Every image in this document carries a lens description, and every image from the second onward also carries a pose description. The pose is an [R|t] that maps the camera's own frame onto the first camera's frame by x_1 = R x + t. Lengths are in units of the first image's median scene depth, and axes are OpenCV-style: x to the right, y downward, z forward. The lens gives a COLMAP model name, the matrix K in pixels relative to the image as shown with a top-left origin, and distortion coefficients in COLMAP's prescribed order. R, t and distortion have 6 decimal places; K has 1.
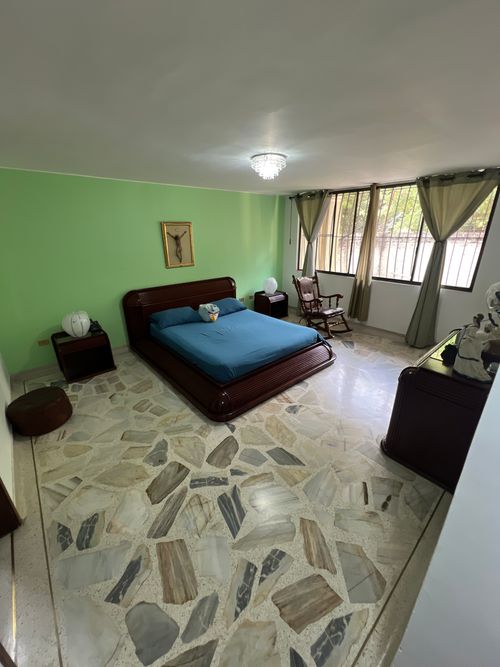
lens RADIAL K [[270.1, 0, 250.0], [0, 270.1, 333.0], [0, 0, 1]] dist [-0.003239, -0.000211]
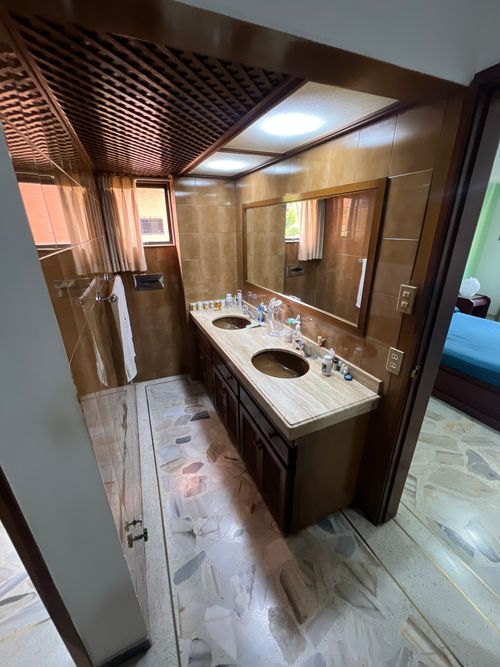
lens RADIAL K [[270.1, 0, 251.2], [0, 270.1, 332.5], [0, 0, 1]] dist [-0.003239, -0.000211]
pose [[0.959521, 0.112442, -0.258217, -0.836576], [-0.110313, 0.993636, 0.022768, 0.063567], [0.259134, 0.006638, 0.965819, -0.070559]]
